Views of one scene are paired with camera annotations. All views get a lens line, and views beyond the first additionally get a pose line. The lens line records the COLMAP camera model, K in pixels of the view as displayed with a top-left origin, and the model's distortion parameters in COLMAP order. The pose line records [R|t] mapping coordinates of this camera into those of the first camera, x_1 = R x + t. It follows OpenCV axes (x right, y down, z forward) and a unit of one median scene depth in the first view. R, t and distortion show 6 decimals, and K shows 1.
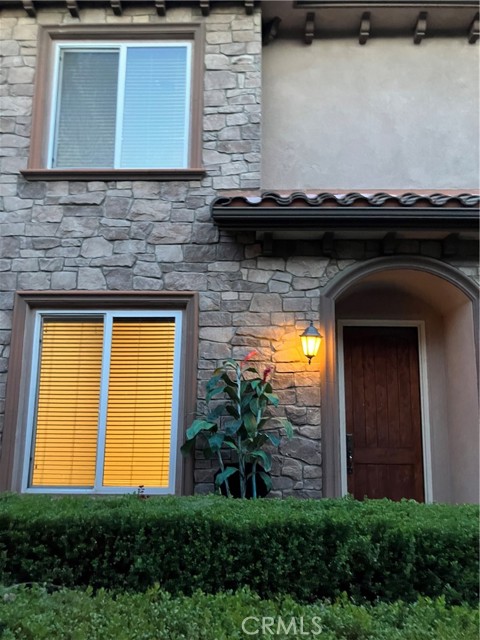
lens RADIAL K [[526.3, 0, 240.0], [0, 526.3, 320.0], [0, 0, 1]] dist [0.030511, -0.023490]
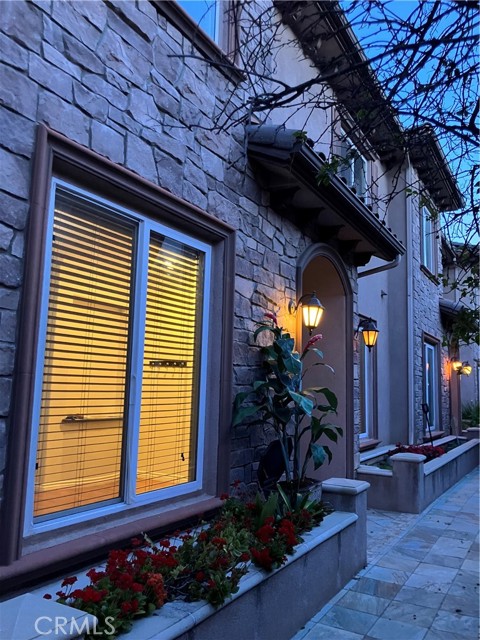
lens RADIAL K [[525.7, 0, 240.0], [0, 525.7, 320.0], [0, 0, 1]] dist [0.005094, 0.003446]
pose [[0.478533, 0.117403, 0.870185, -0.728891], [-0.176155, 0.983709, -0.035848, 0.105095], [-0.860218, -0.136133, 0.491419, 0.582543]]
